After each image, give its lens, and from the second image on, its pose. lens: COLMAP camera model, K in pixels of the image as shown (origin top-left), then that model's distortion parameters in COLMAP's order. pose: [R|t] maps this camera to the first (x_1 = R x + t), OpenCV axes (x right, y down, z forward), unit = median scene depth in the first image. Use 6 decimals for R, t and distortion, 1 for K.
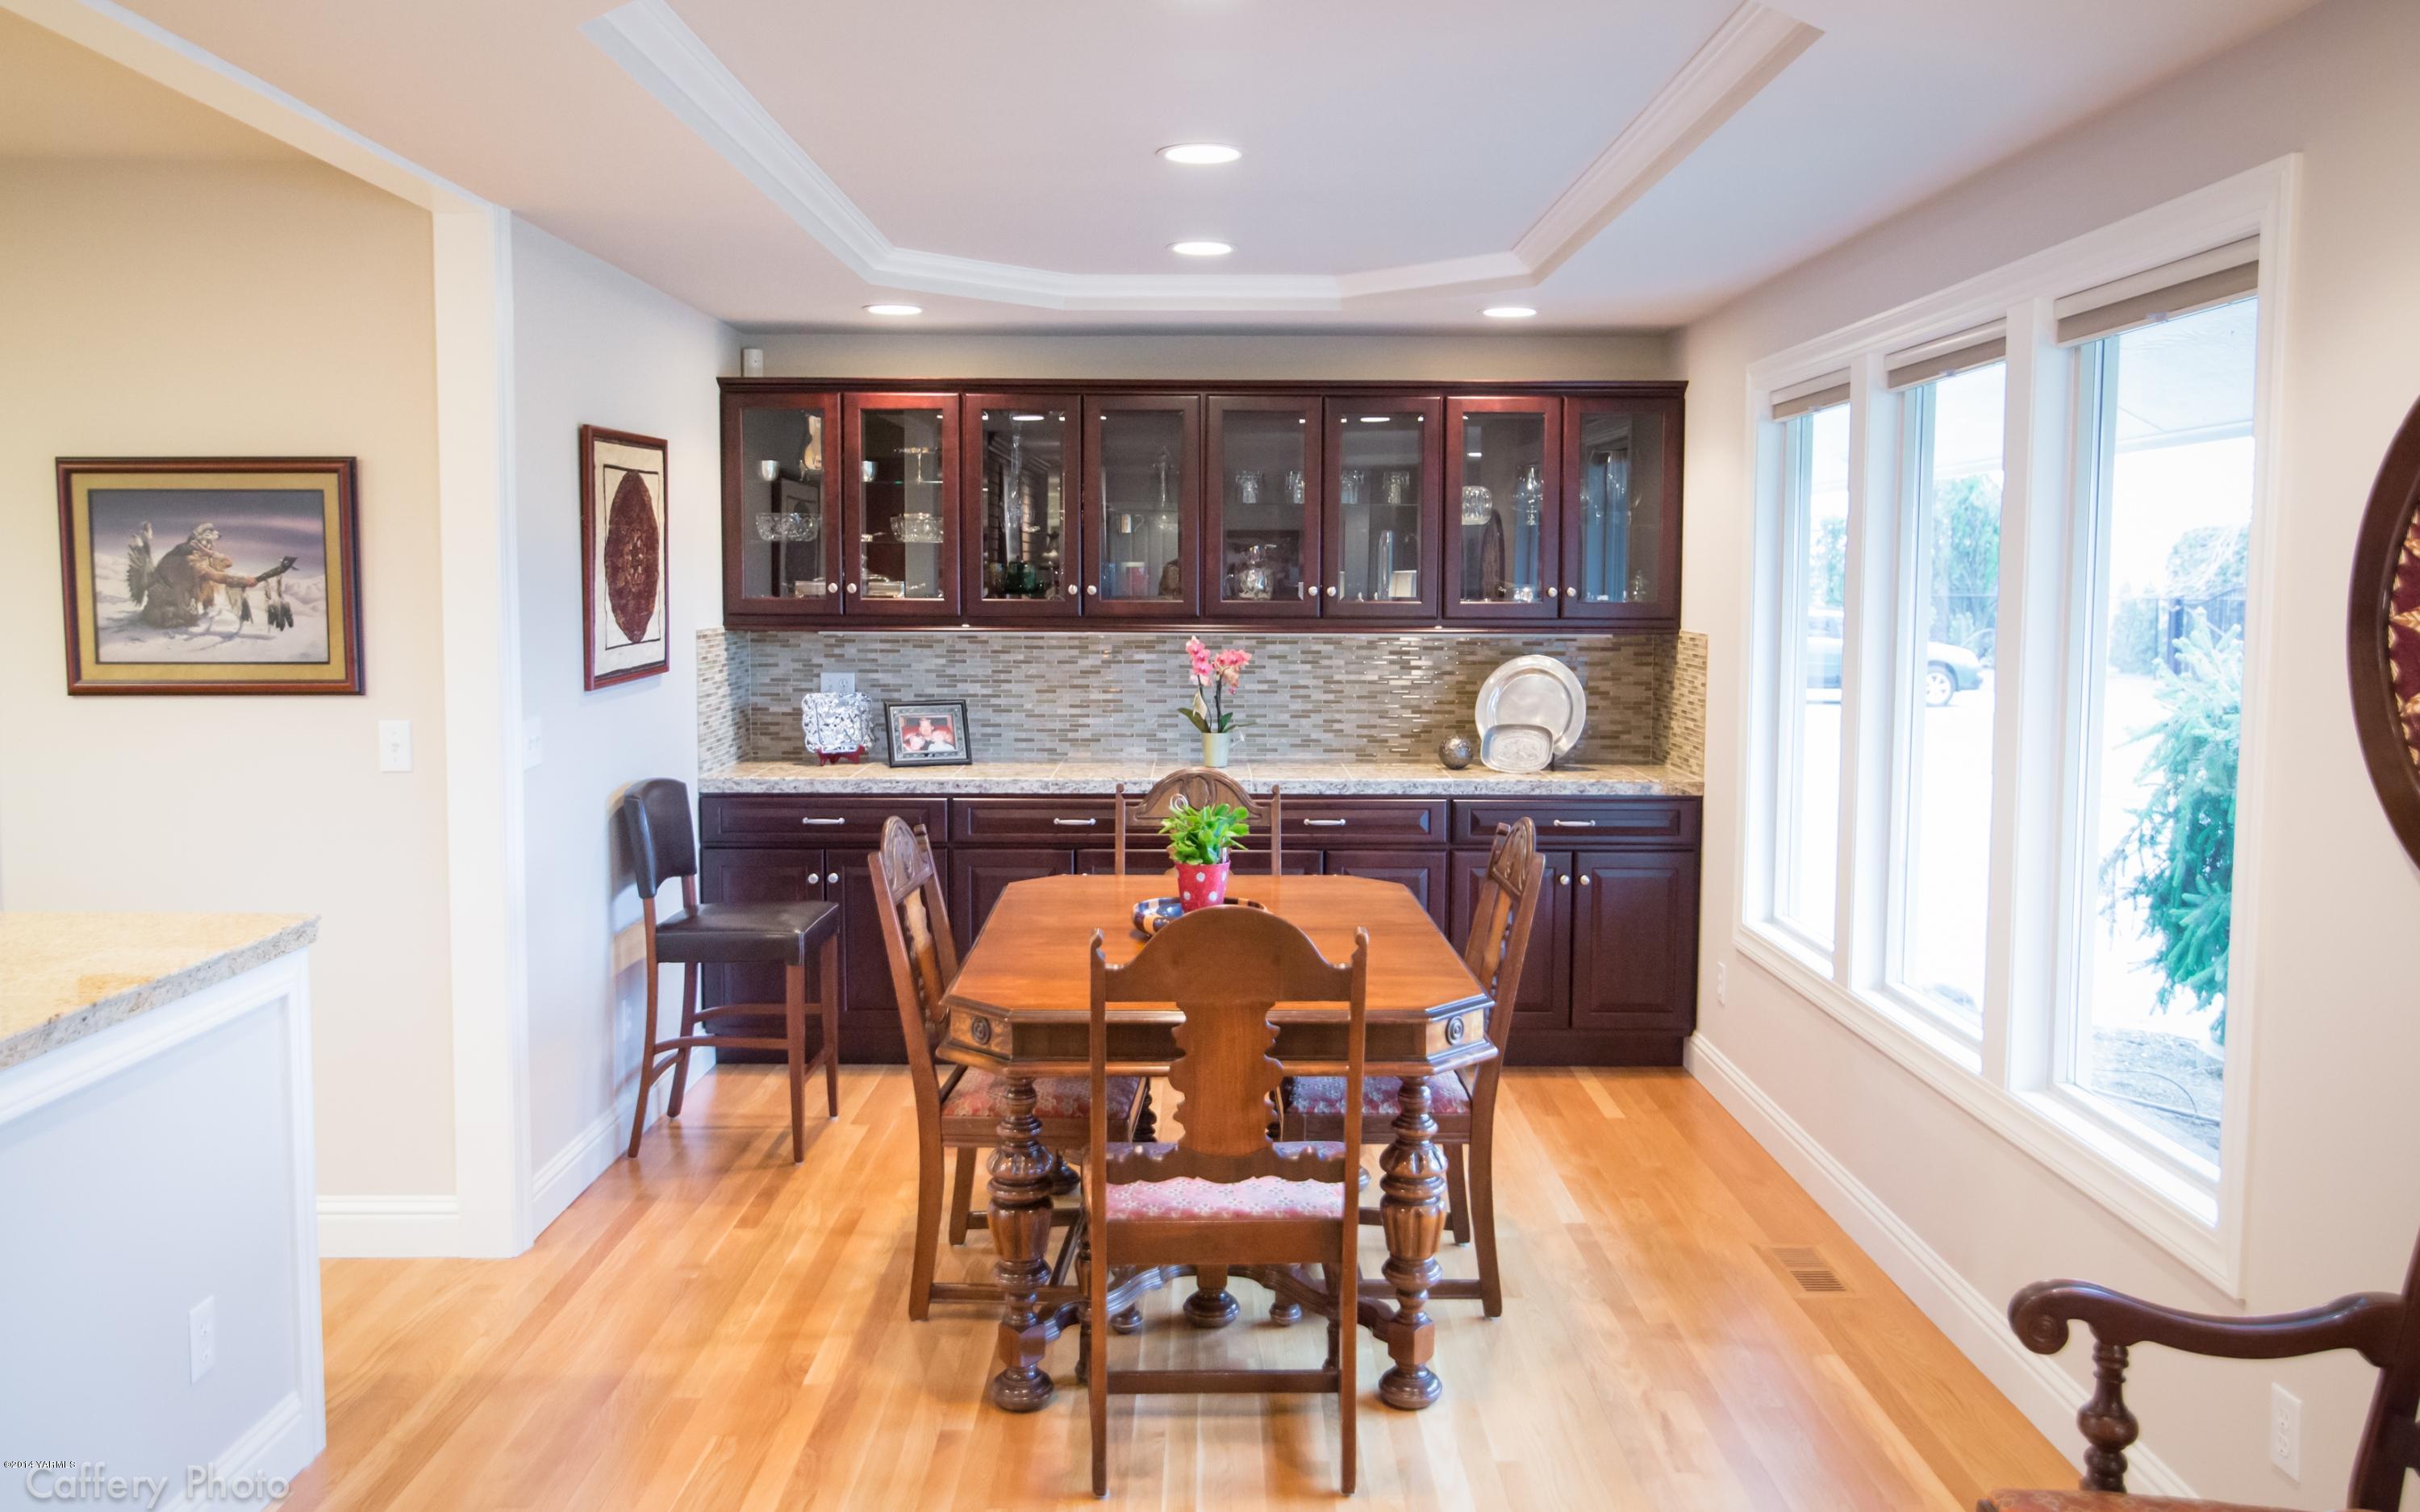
lens RADIAL K [[1836.8, 0, 1206.0], [0, 1836.8, 750.1], [0, 0, 1]] dist [0.007555, 0.006915]
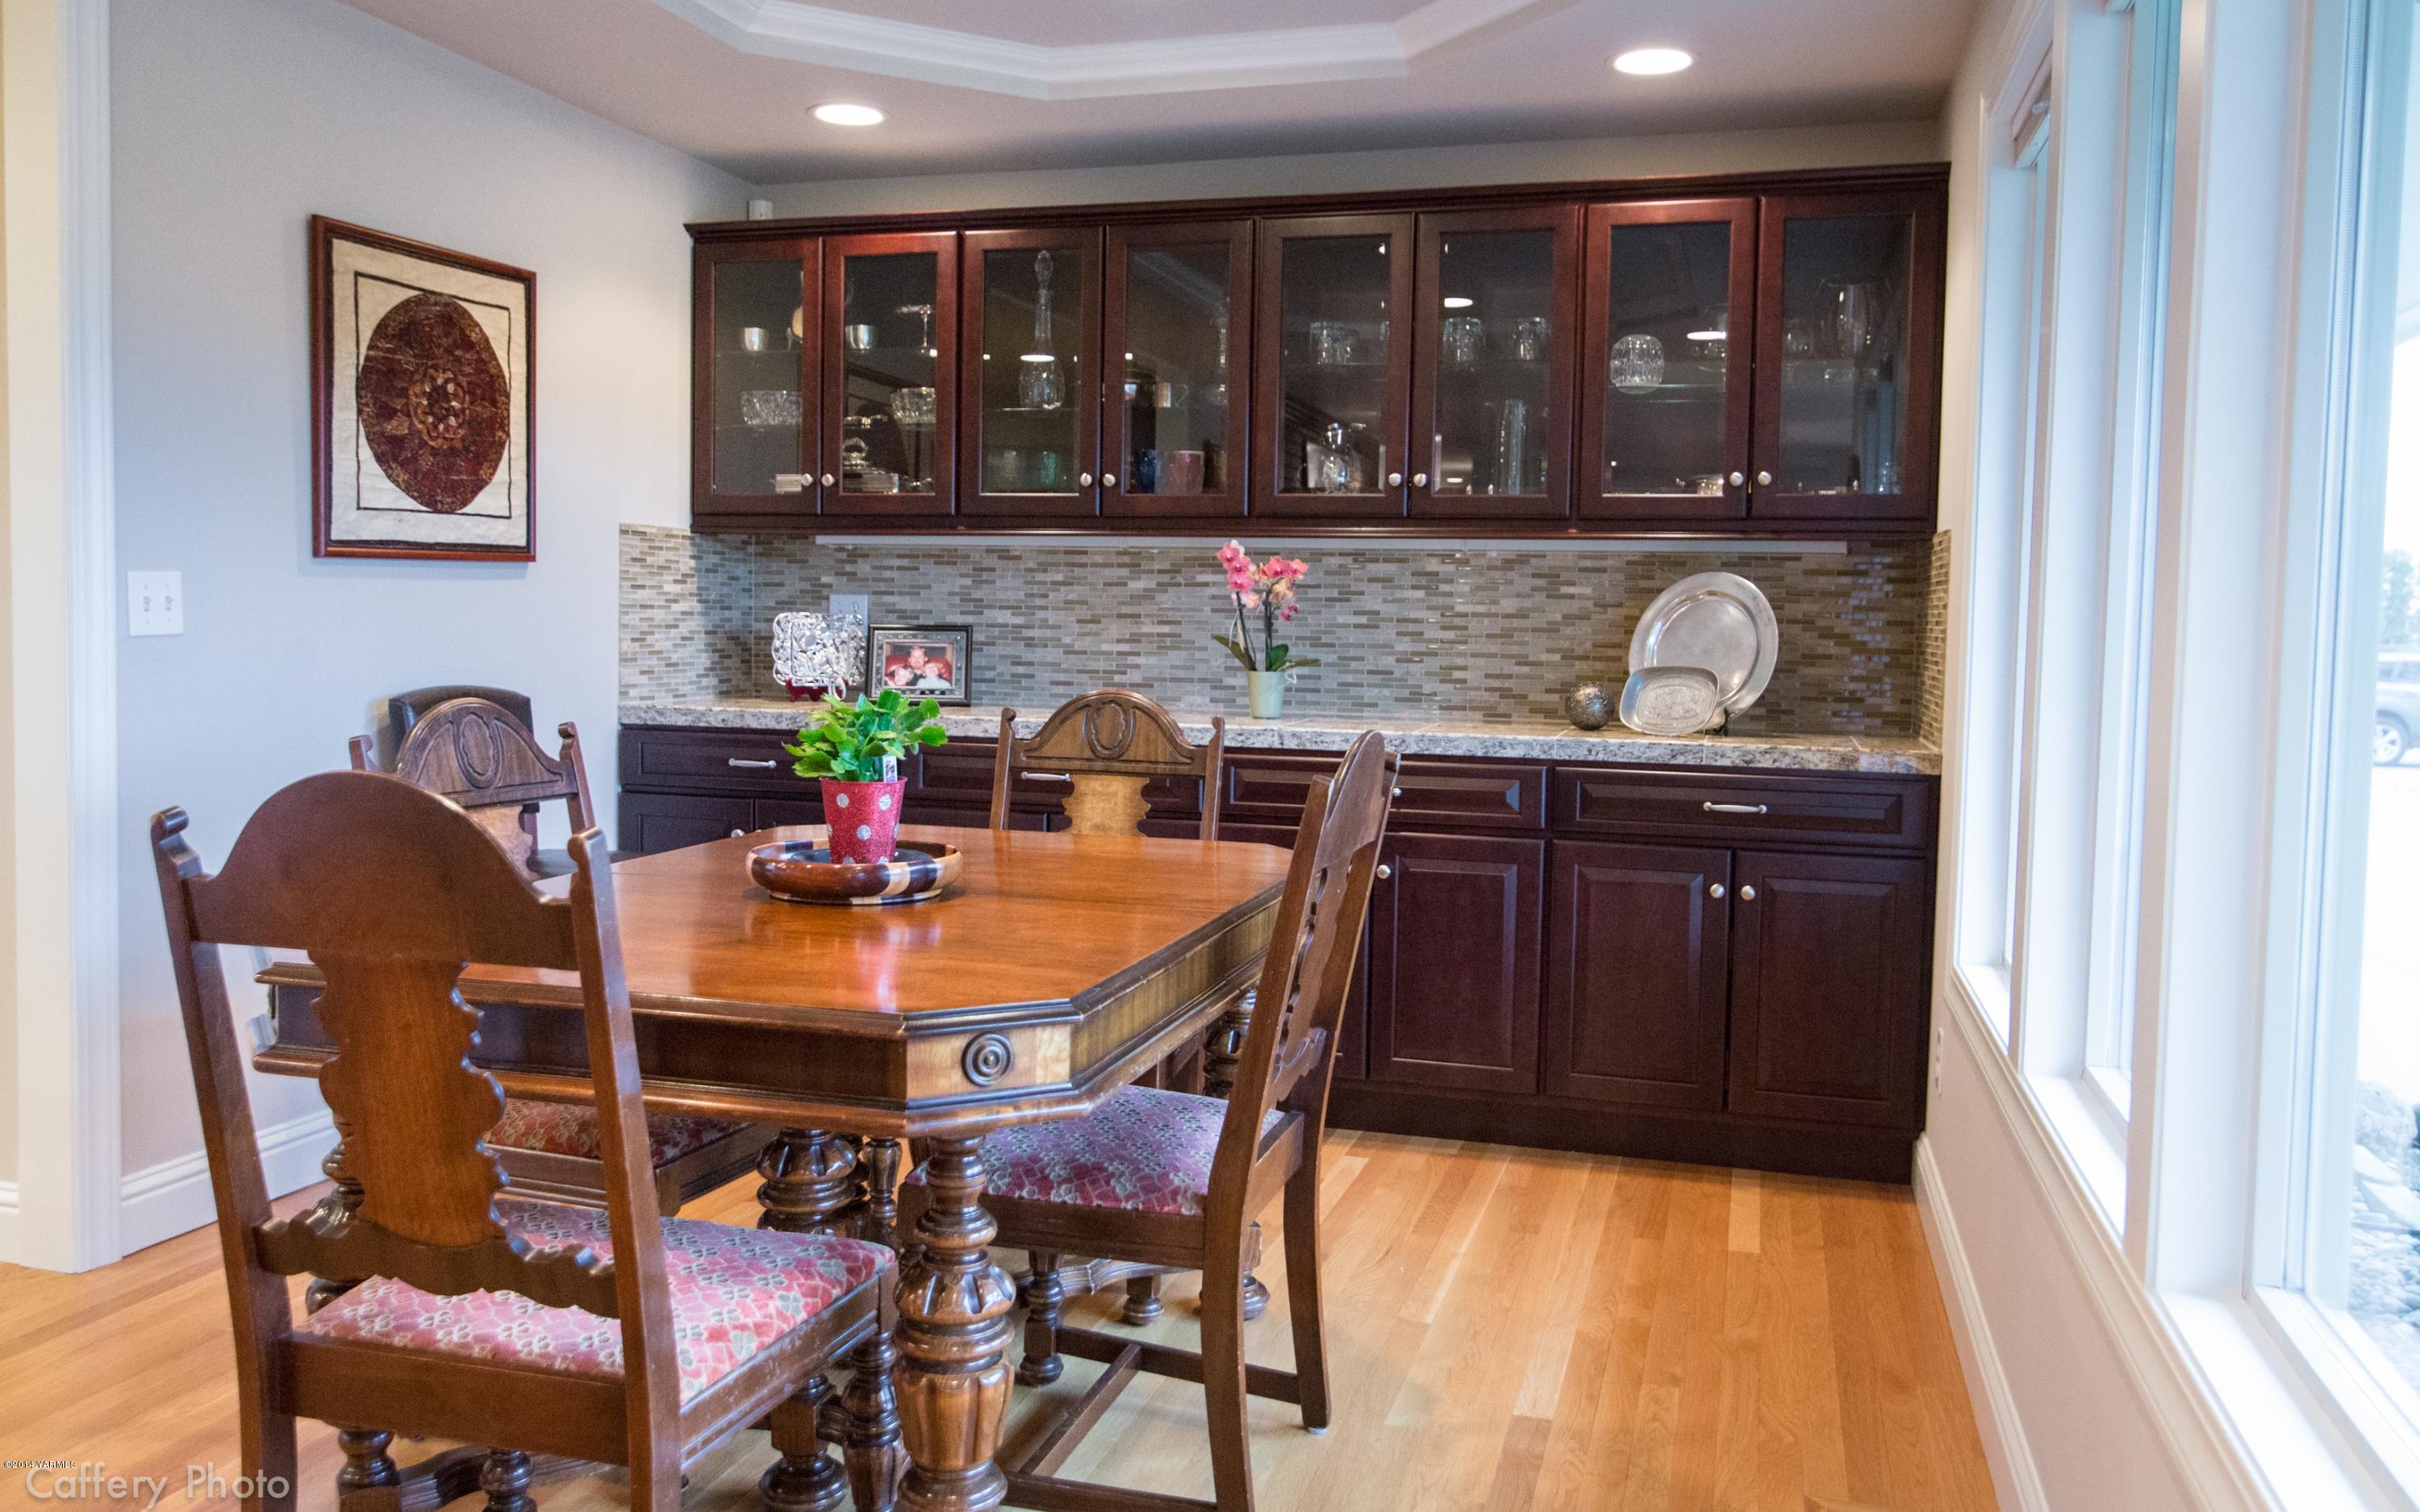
lens RADIAL K [[1836.8, 0, 1214.0], [0, 1836.8, 748.2], [0, 0, 1]] dist [0.007555, 0.006915]
pose [[0.956745, 0.034110, -0.288920, 0.202374], [-0.042740, 0.998807, -0.023612, 0.040194], [0.287770, 0.034939, 0.957062, 0.281655]]
